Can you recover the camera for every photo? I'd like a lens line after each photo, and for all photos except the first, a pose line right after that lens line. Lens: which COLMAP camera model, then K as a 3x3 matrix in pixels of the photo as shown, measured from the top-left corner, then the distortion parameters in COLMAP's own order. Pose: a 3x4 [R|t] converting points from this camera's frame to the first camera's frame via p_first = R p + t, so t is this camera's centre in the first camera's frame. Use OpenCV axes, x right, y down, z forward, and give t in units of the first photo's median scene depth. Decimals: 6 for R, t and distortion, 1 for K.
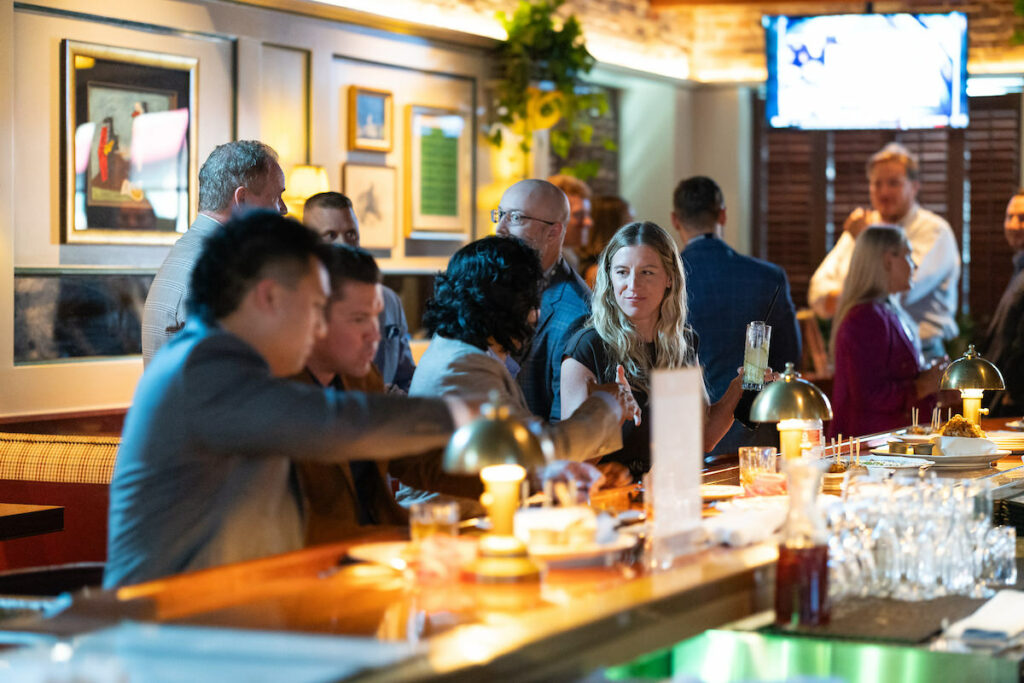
lens RADIAL K [[2527.7, 0, 512.0], [0, 2527.7, 341.5], [0, 0, 1]] dist [0.026965, -0.067602]
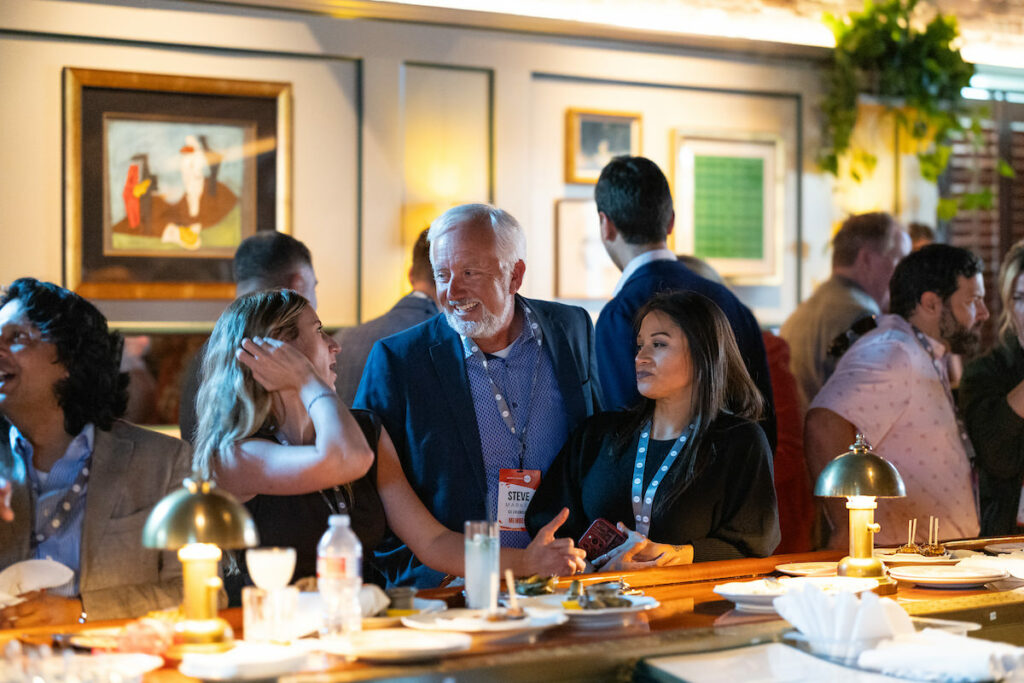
lens RADIAL K [[2548.6, 0, 510.0], [0, 2548.6, 314.1], [0, 0, 1]] dist [0.045612, -0.595742]
pose [[0.912597, -0.004894, -0.408831, 0.277426], [-0.006698, 0.999615, -0.026918, -0.008965], [0.408805, 0.027304, 0.912213, 0.216221]]
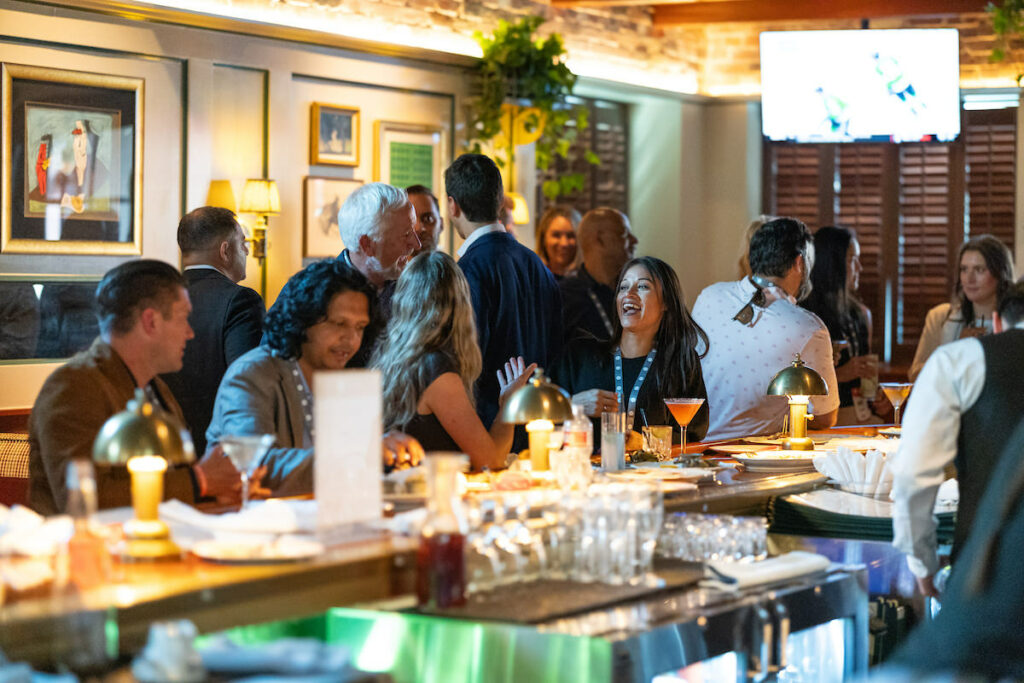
lens RADIAL K [[2522.6, 0, 512.0], [0, 2522.6, 341.5], [0, 0, 1]] dist [0.035899, -0.308445]
pose [[0.996903, 0.006725, -0.078353, 0.104501], [-0.006939, 0.999973, -0.002451, -0.000160], [0.078334, 0.002987, 0.996923, -0.040039]]
